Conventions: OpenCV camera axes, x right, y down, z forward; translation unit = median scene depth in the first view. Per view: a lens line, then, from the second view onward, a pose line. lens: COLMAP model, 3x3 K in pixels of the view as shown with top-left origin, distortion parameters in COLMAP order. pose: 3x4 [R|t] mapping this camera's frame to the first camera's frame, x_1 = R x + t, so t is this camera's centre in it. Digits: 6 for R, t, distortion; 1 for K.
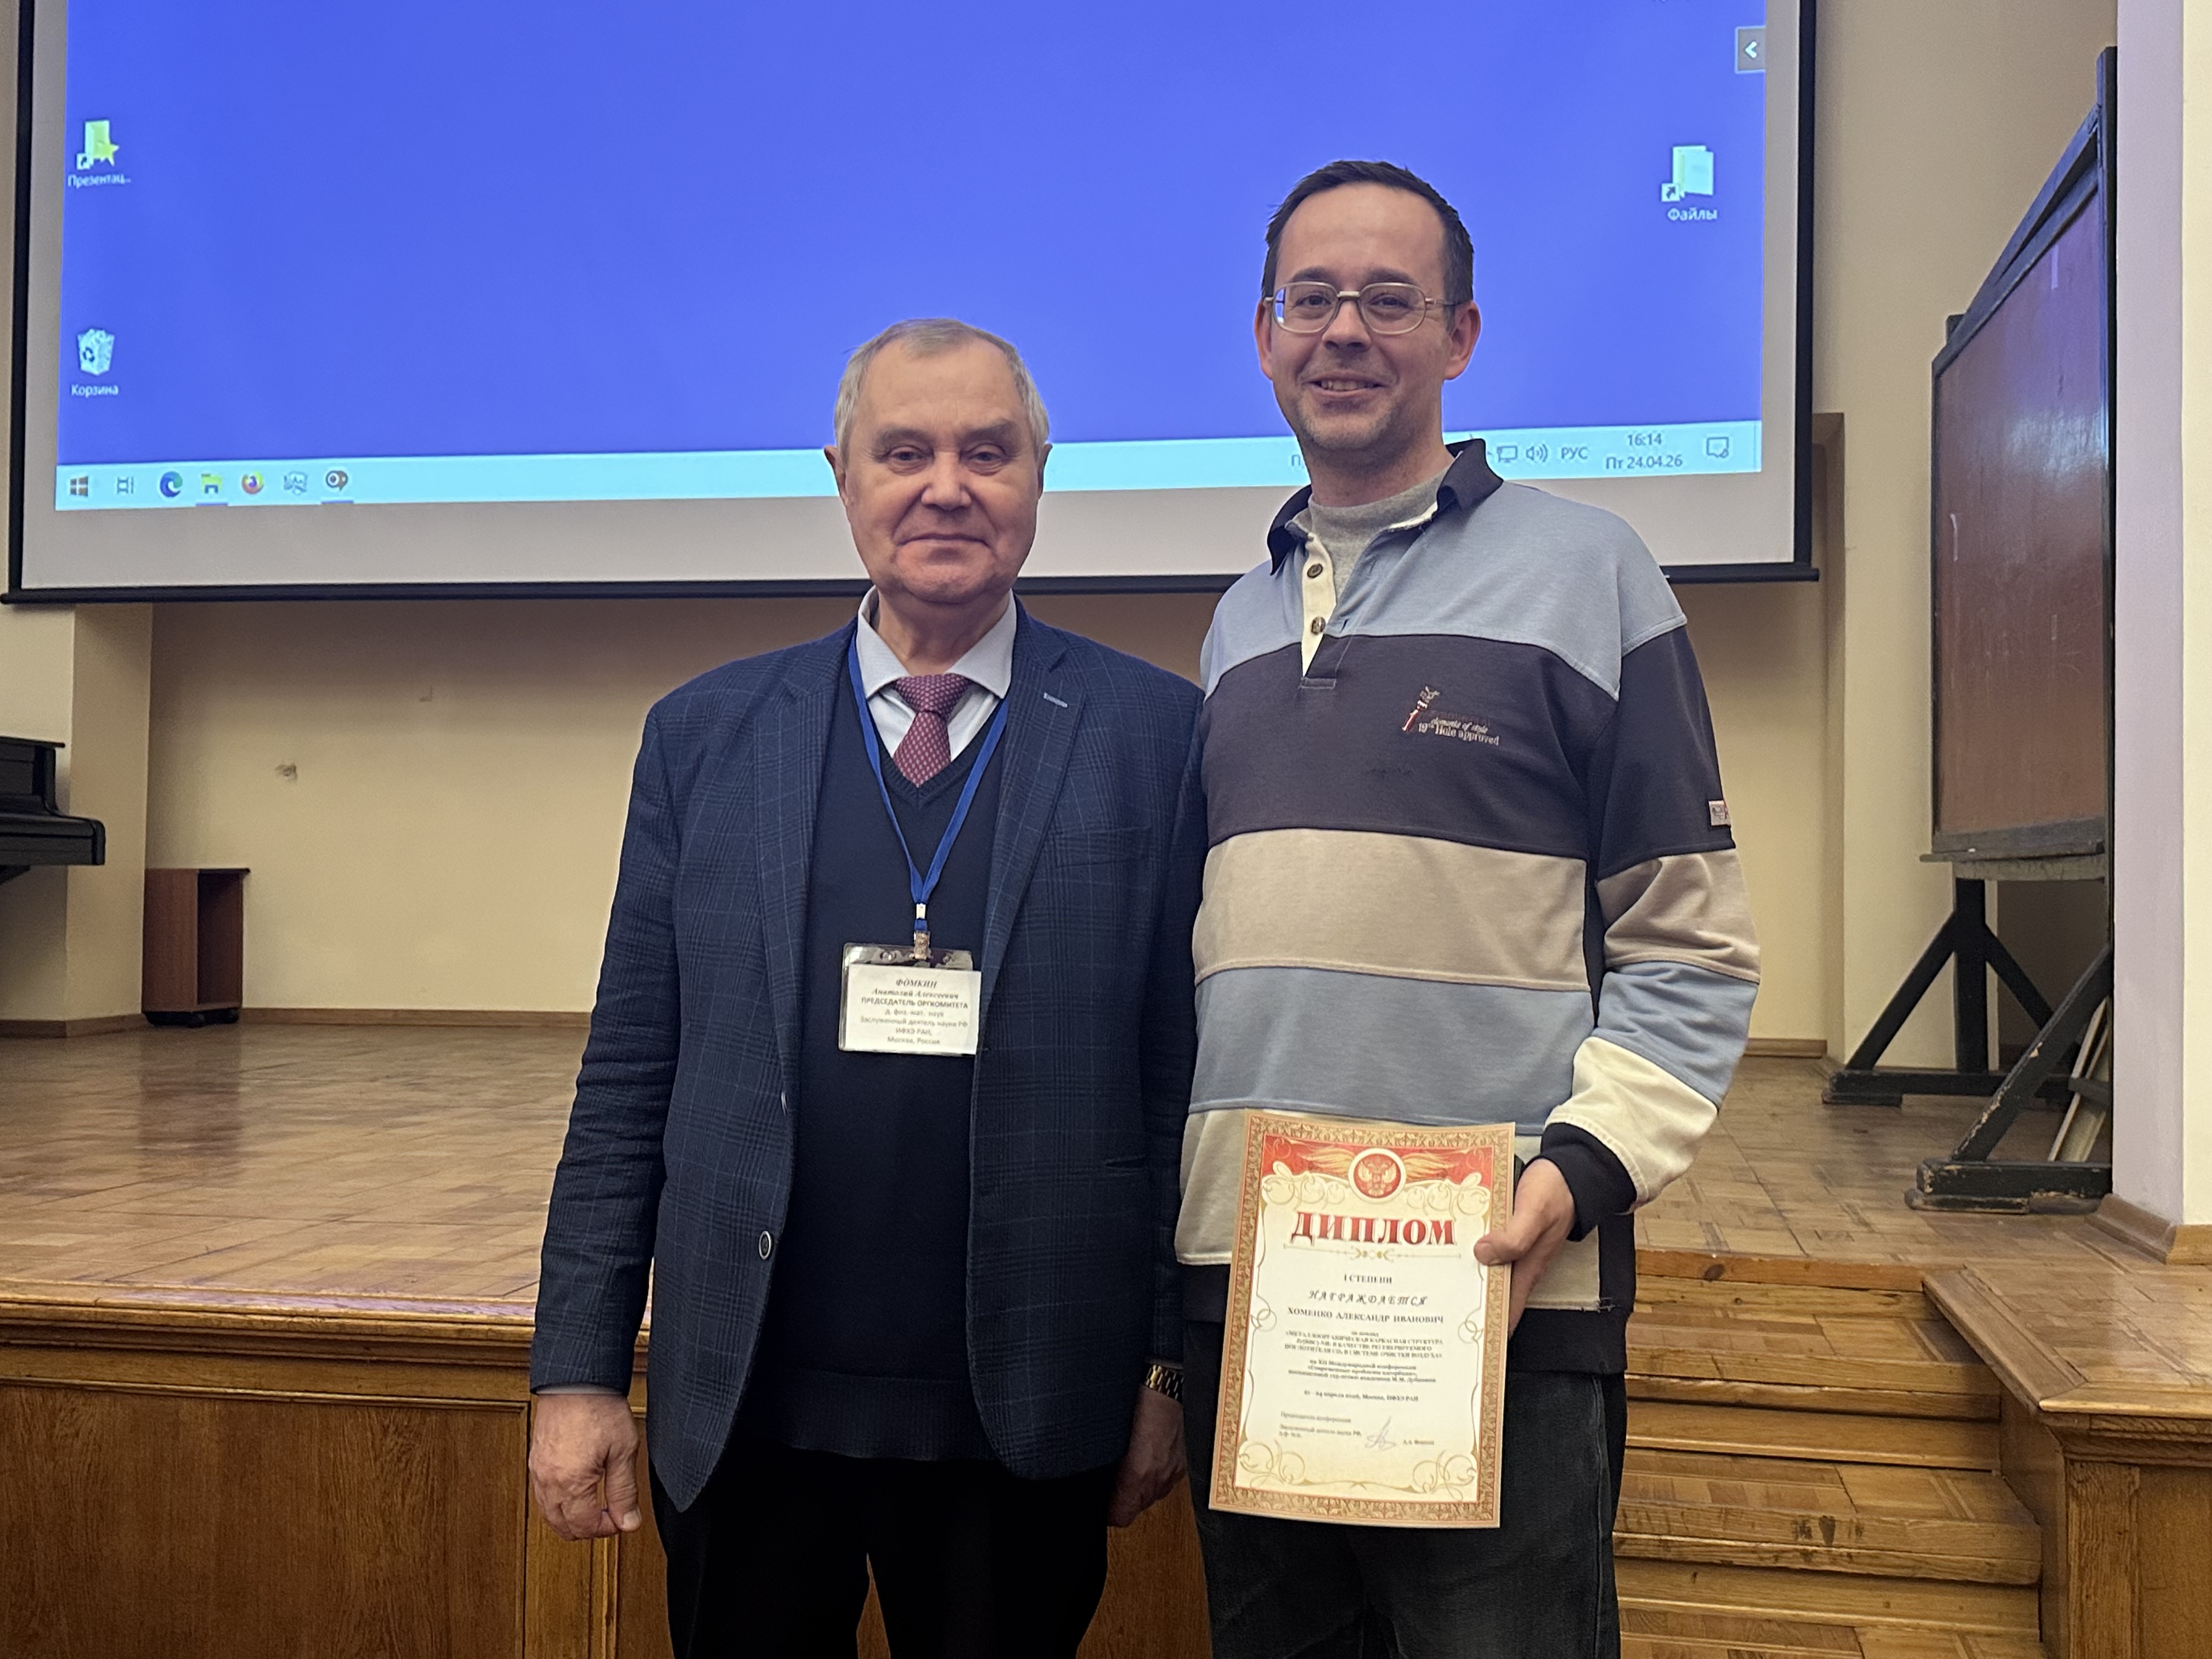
lens RADIAL K [[2342.9, 0, 1111.4], [0, 2342.9, 792.7], [0, 0, 1]] dist [0.000871, 0.000000]
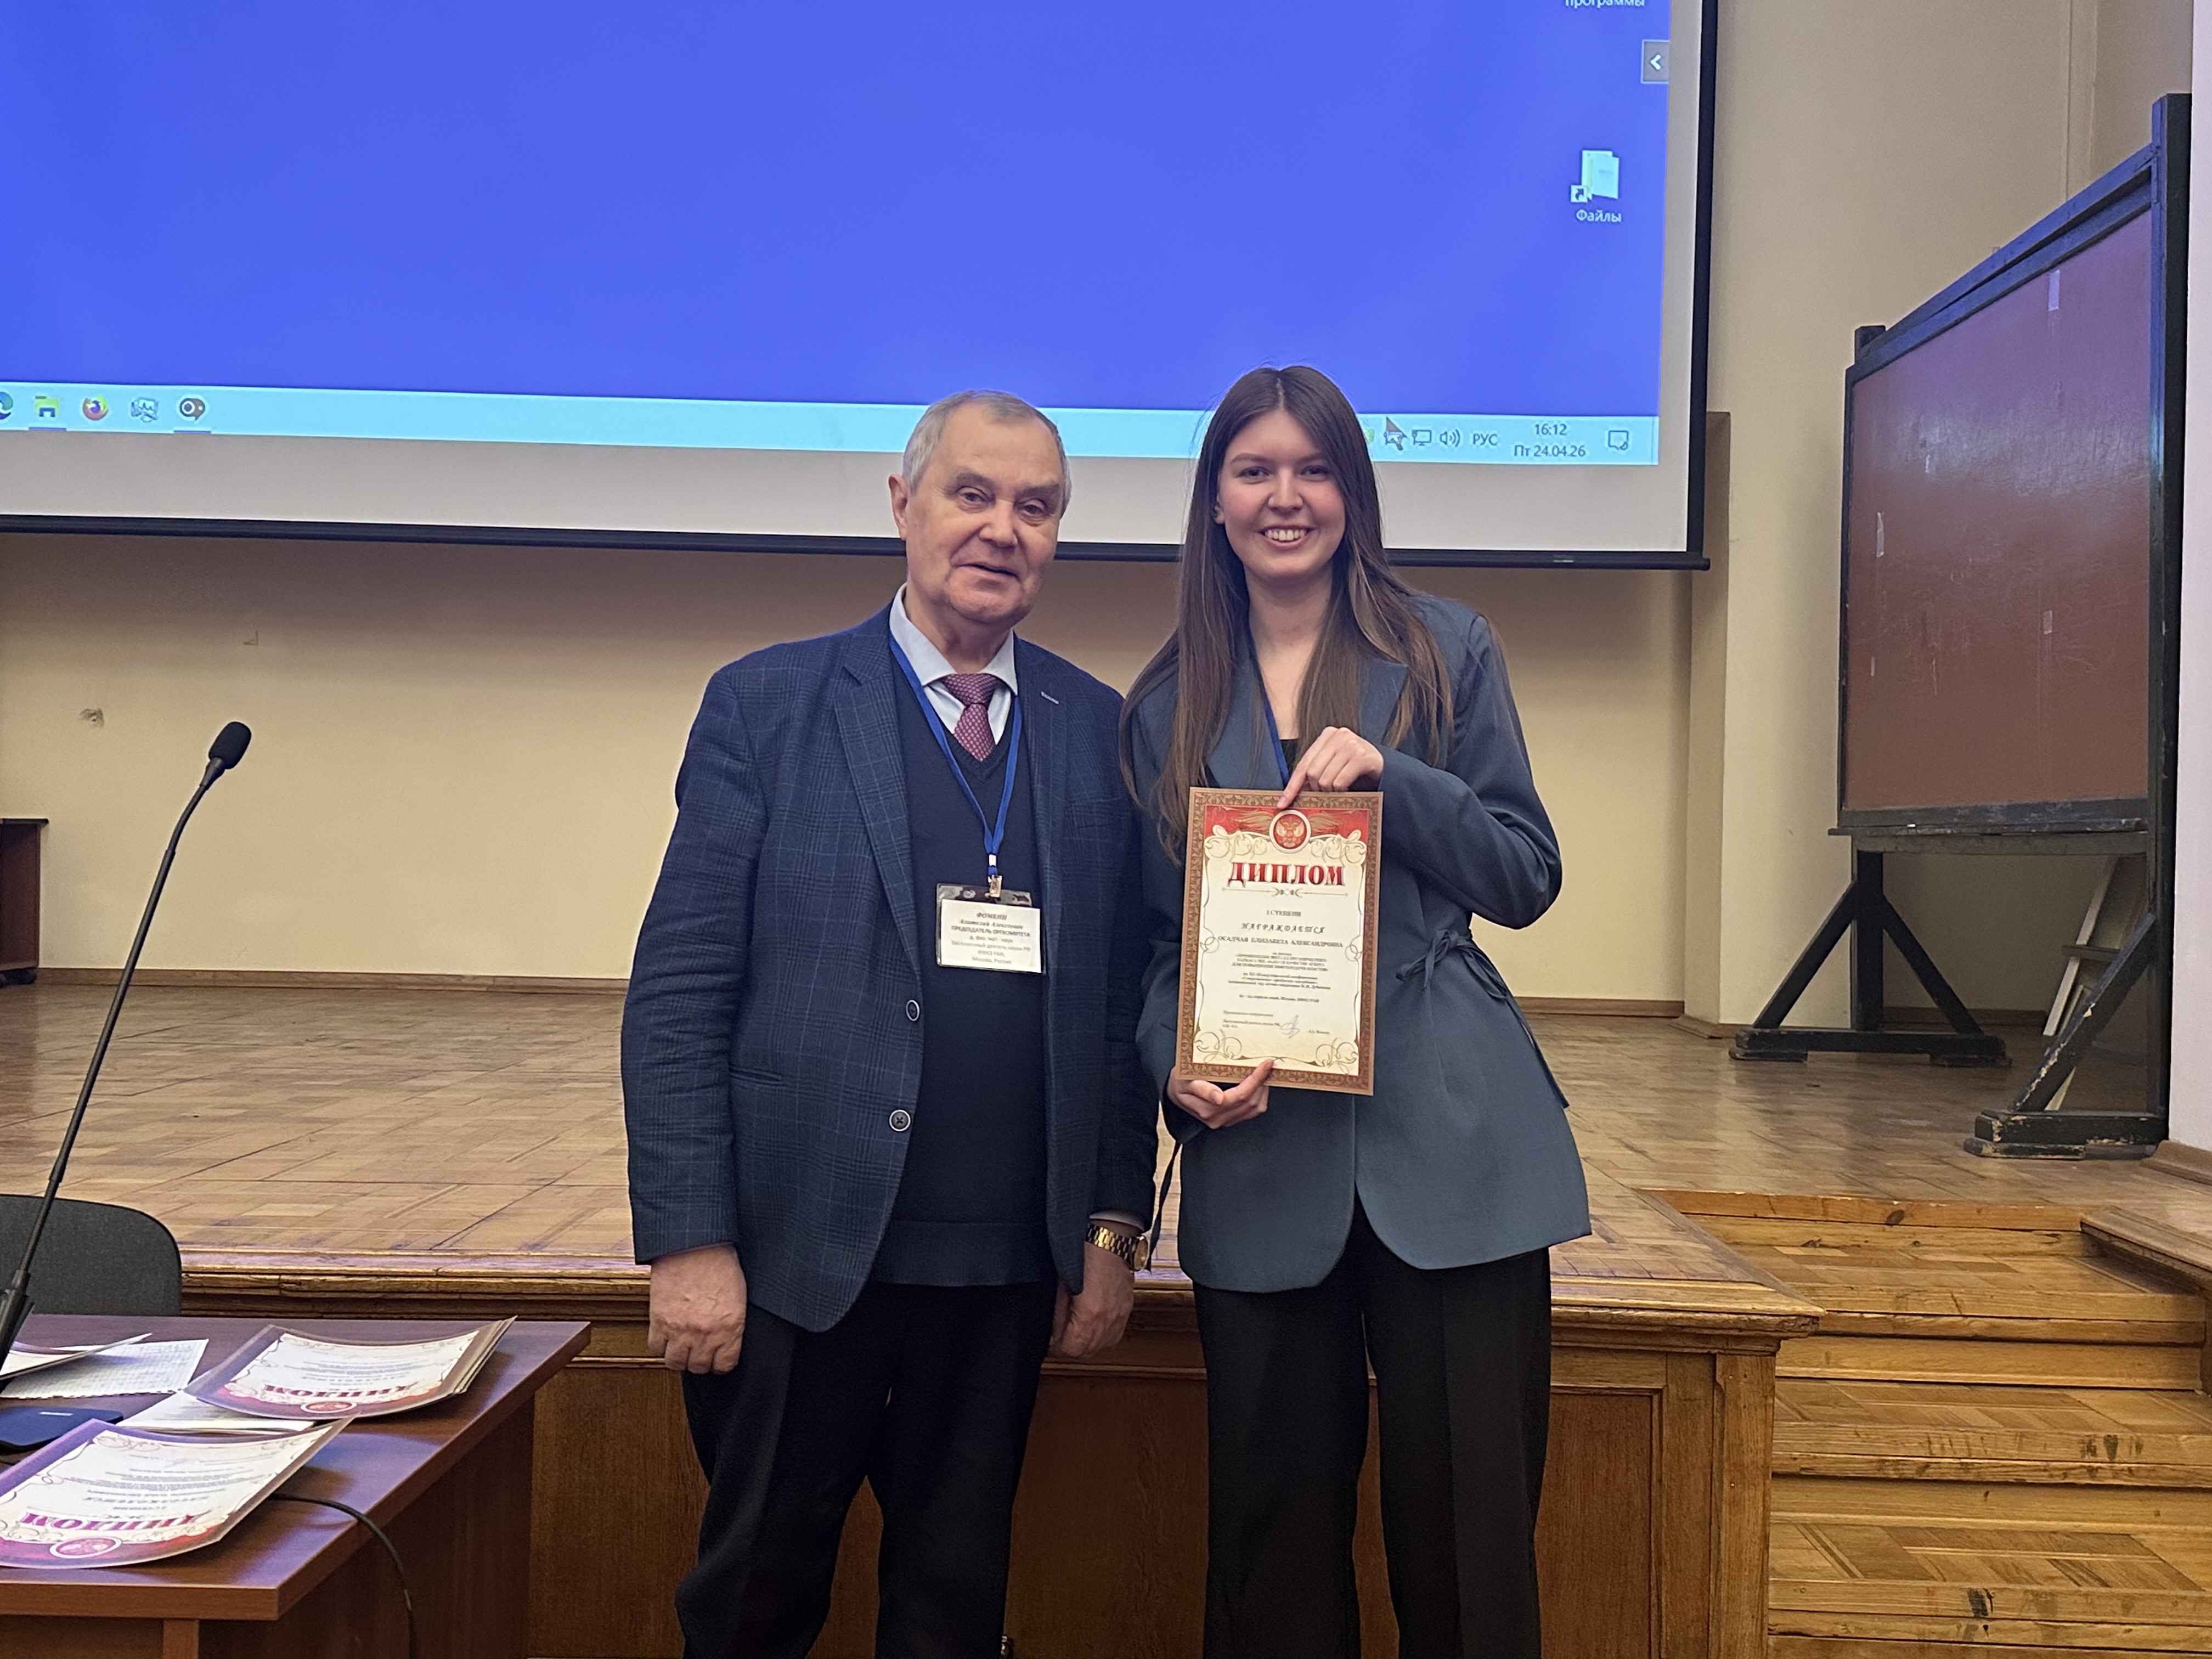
lens RADIAL K [[2342.9, 0, 1088.1], [0, 2342.9, 792.2], [0, 0, 1]] dist [0.000871, 0.000000]
pose [[0.984006, 0.017096, 0.177313, -0.251218], [-0.019666, 0.999725, 0.012745, 0.003000], [-0.177046, -0.016028, 0.984072, 0.009227]]
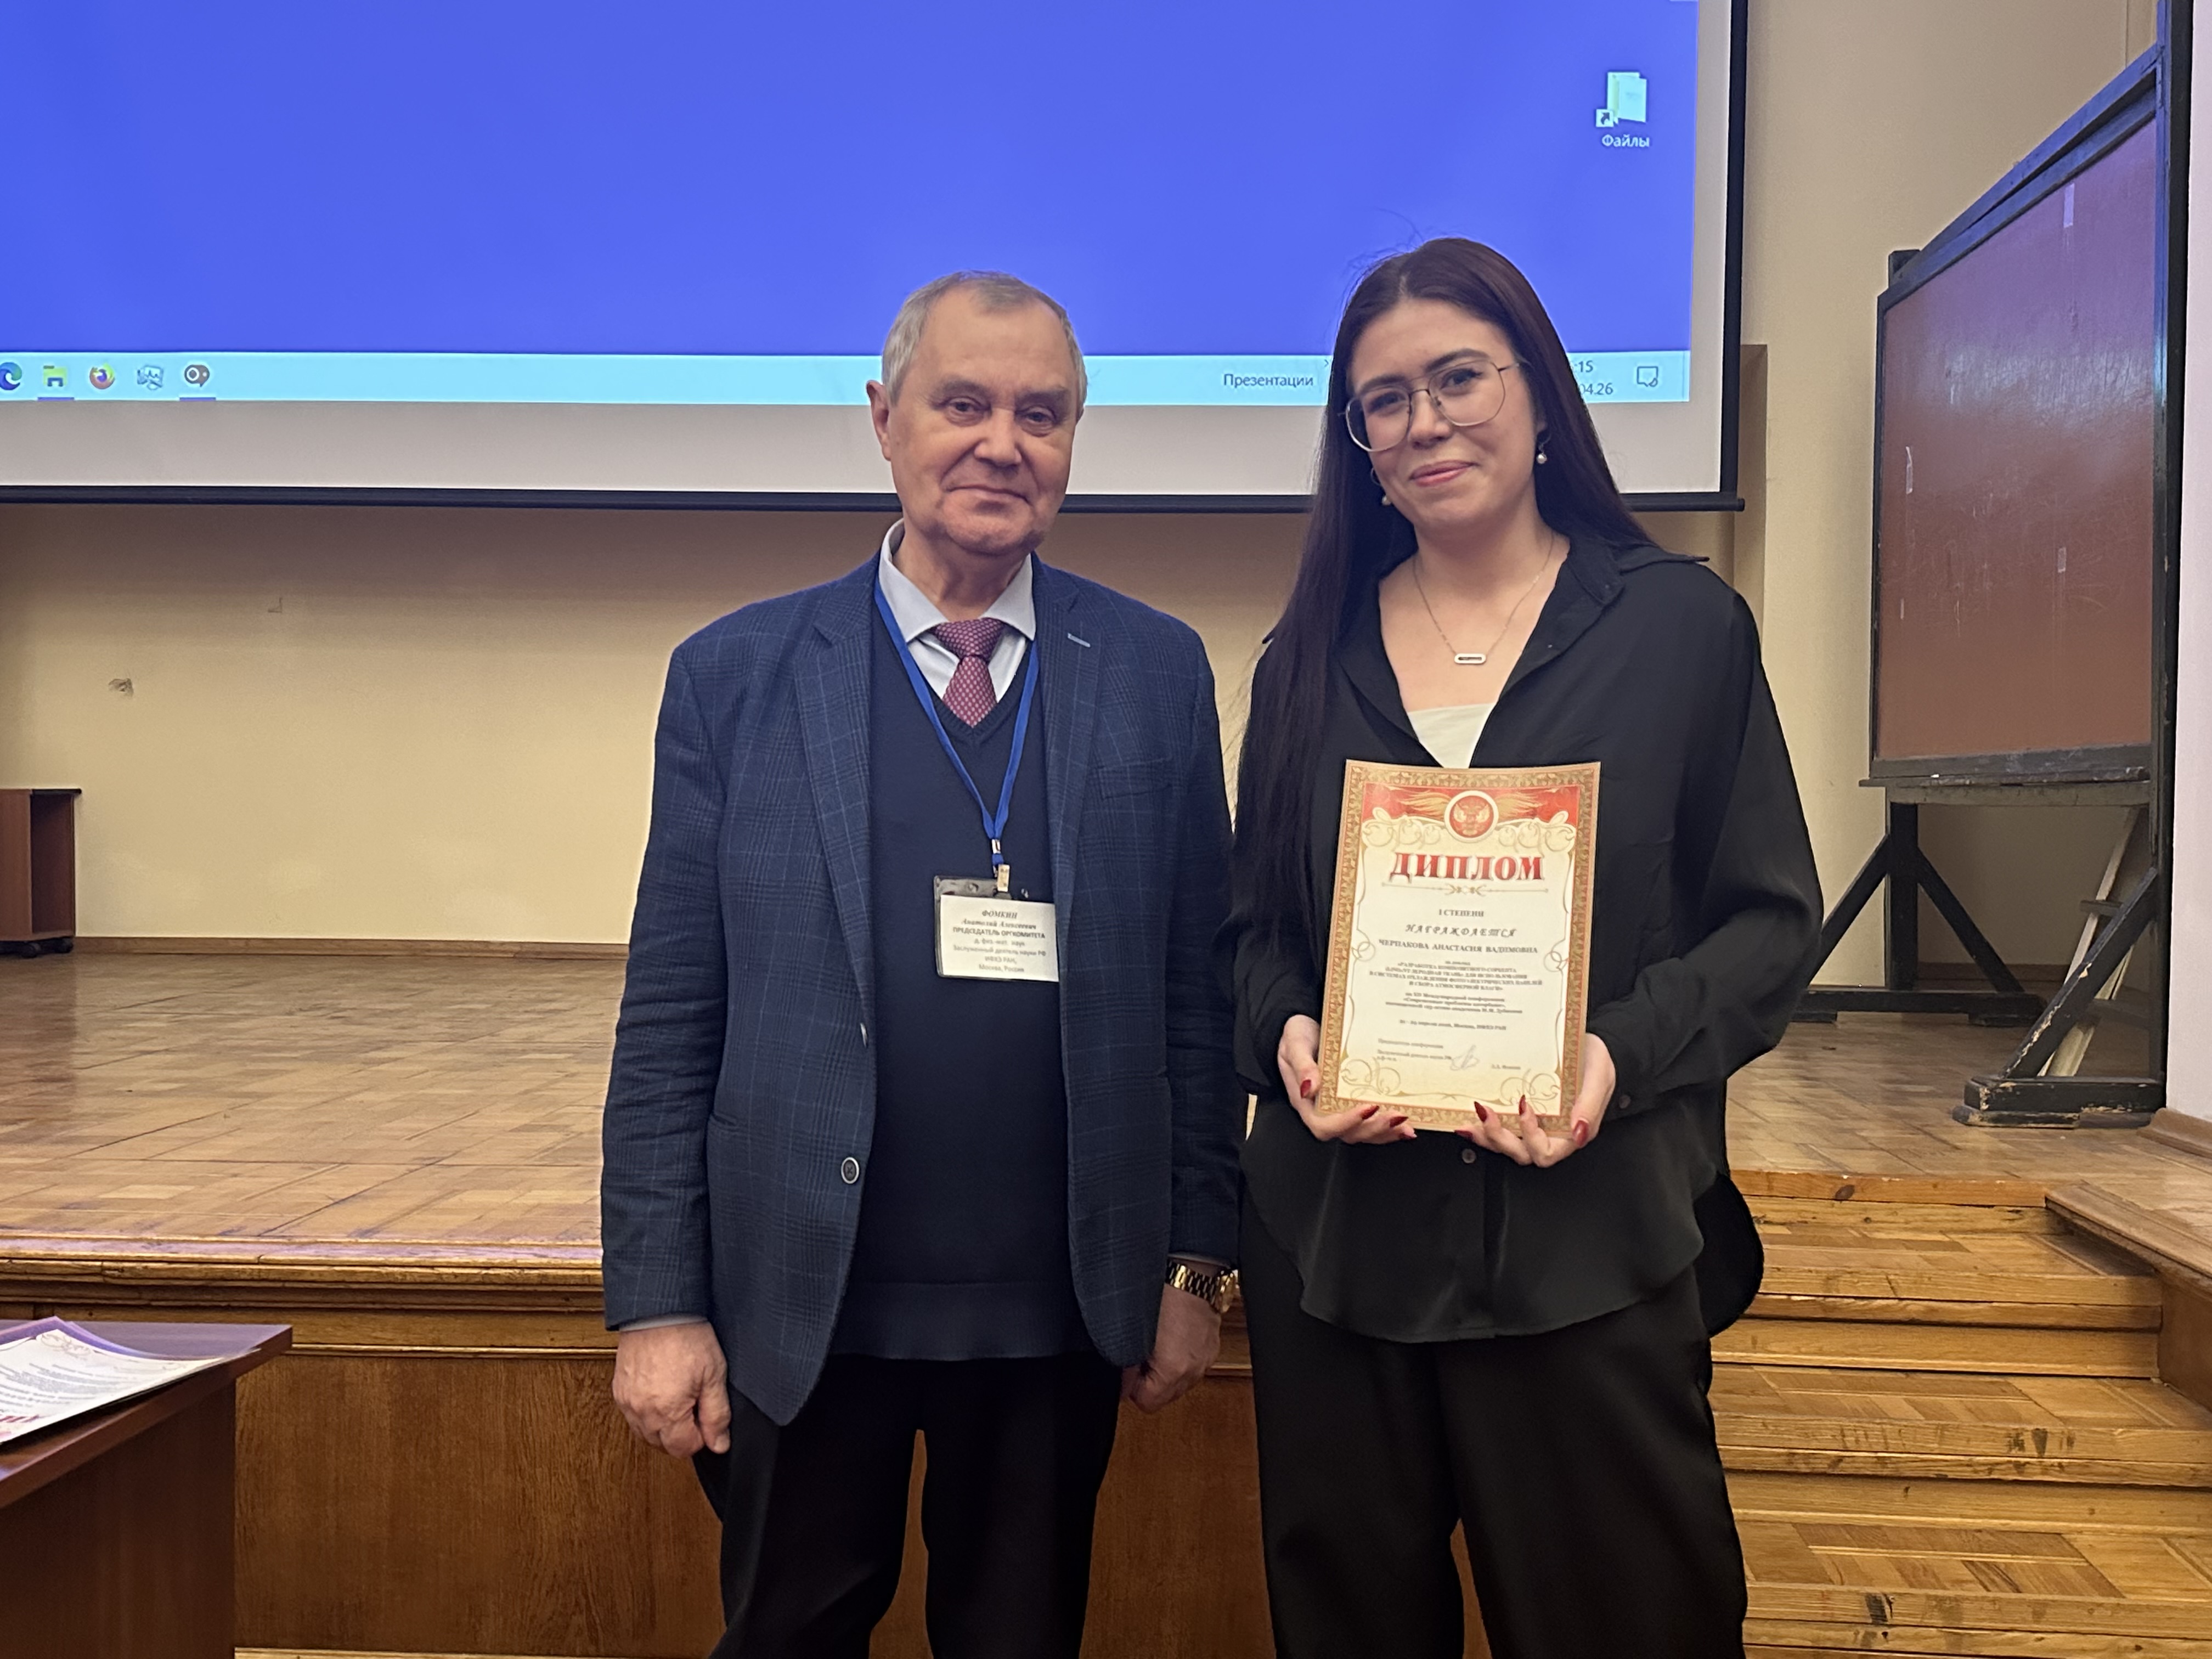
lens RADIAL K [[2342.9, 0, 1098.1], [0, 2342.9, 819.9], [0, 0, 1]] dist [0.000871, 0.000000]
pose [[0.992298, 0.000969, 0.123874, -0.159279], [-0.006554, 0.998979, 0.044694, -0.000053], [-0.123704, -0.045161, 0.991291, 0.032775]]
